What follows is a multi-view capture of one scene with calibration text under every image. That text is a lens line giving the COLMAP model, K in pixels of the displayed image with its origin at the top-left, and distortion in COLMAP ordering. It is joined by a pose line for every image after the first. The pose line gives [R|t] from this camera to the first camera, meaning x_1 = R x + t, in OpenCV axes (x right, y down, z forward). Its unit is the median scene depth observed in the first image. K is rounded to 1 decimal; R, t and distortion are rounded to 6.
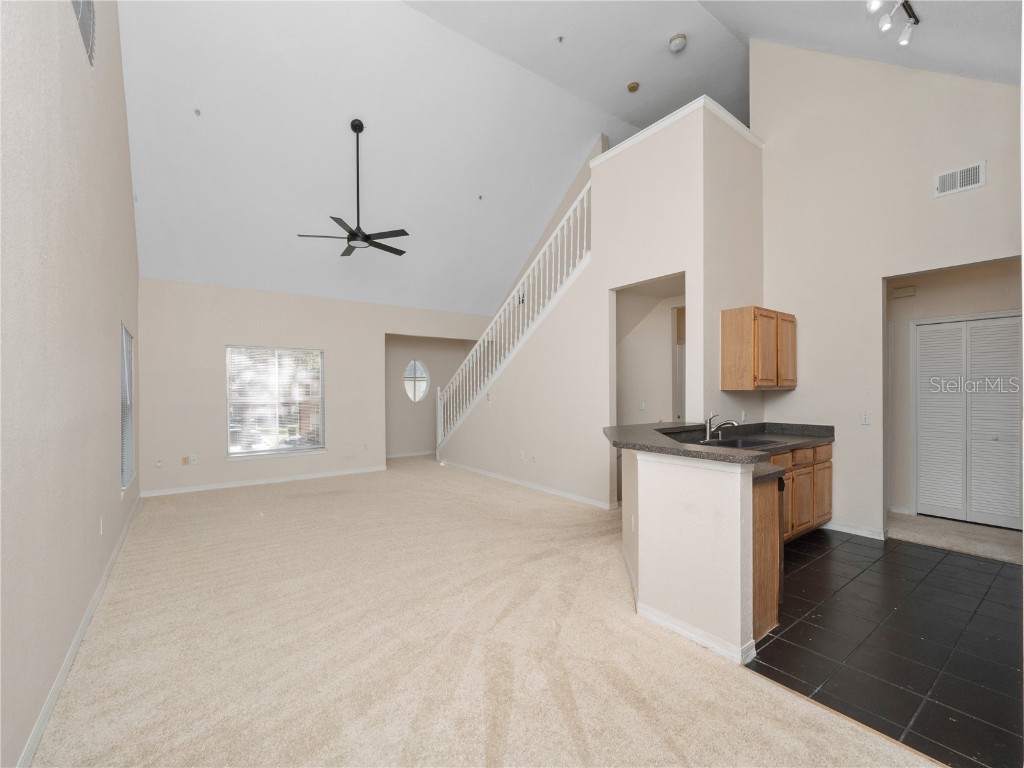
lens RADIAL K [[447.2, 0, 507.5], [0, 447.2, 391.4], [0, 0, 1]] dist [-0.004214, -0.001879]
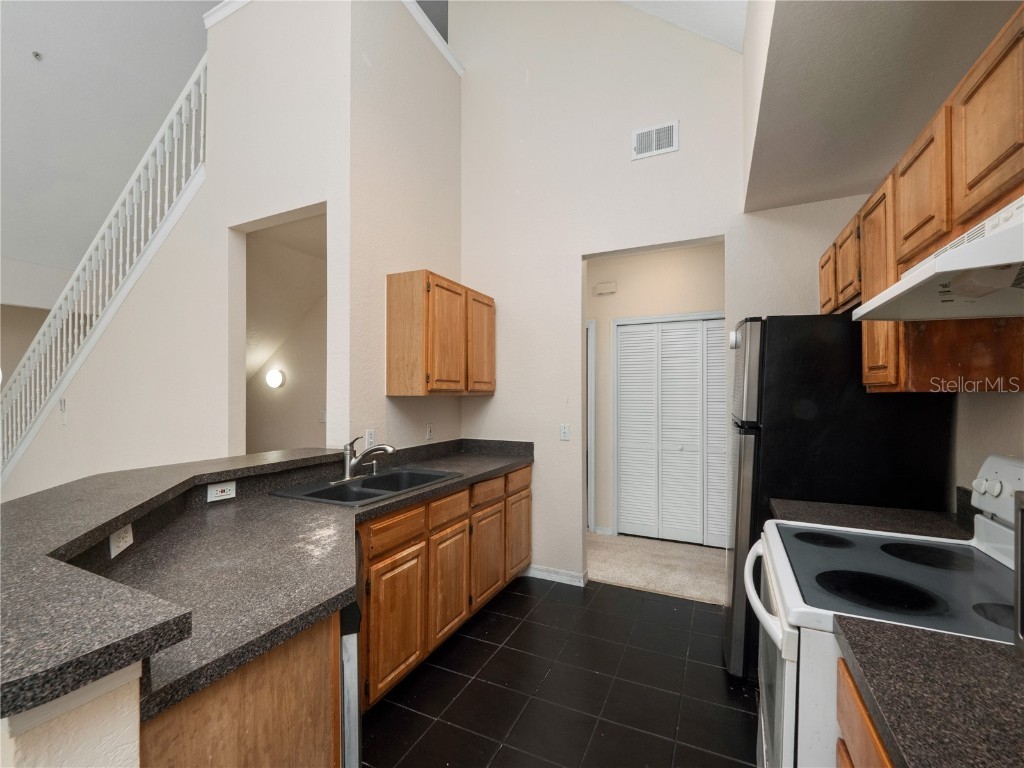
lens RADIAL K [[447.2, 0, 507.7], [0, 447.2, 389.6], [0, 0, 1]] dist [-0.004214, -0.001879]
pose [[0.882027, 0.010632, 0.471078, 0.343534], [-0.004852, 0.999897, -0.013484, -0.003707], [-0.471173, 0.009607, 0.881988, 0.351953]]
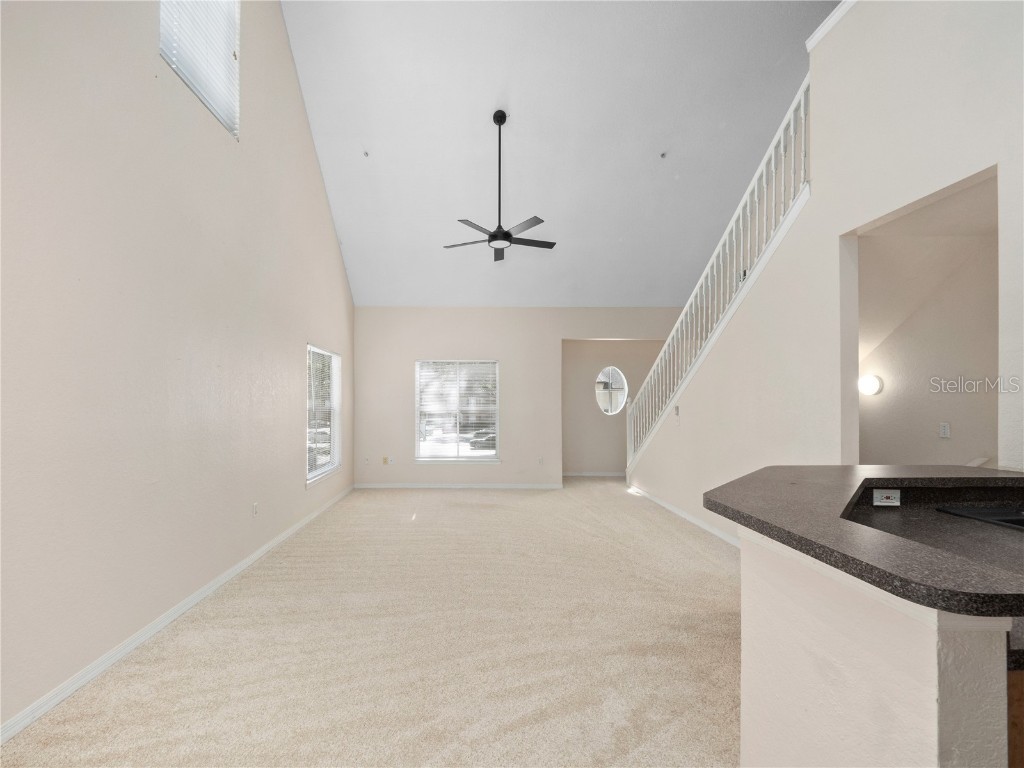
lens RADIAL K [[447.2, 0, 527.0], [0, 447.2, 399.2], [0, 0, 1]] dist [-0.004214, -0.001879]
pose [[0.802738, 0.004270, -0.596316, 0.241886], [-0.006448, 0.999978, -0.001519, -0.005035], [0.596296, 0.005065, 0.802748, 0.259465]]
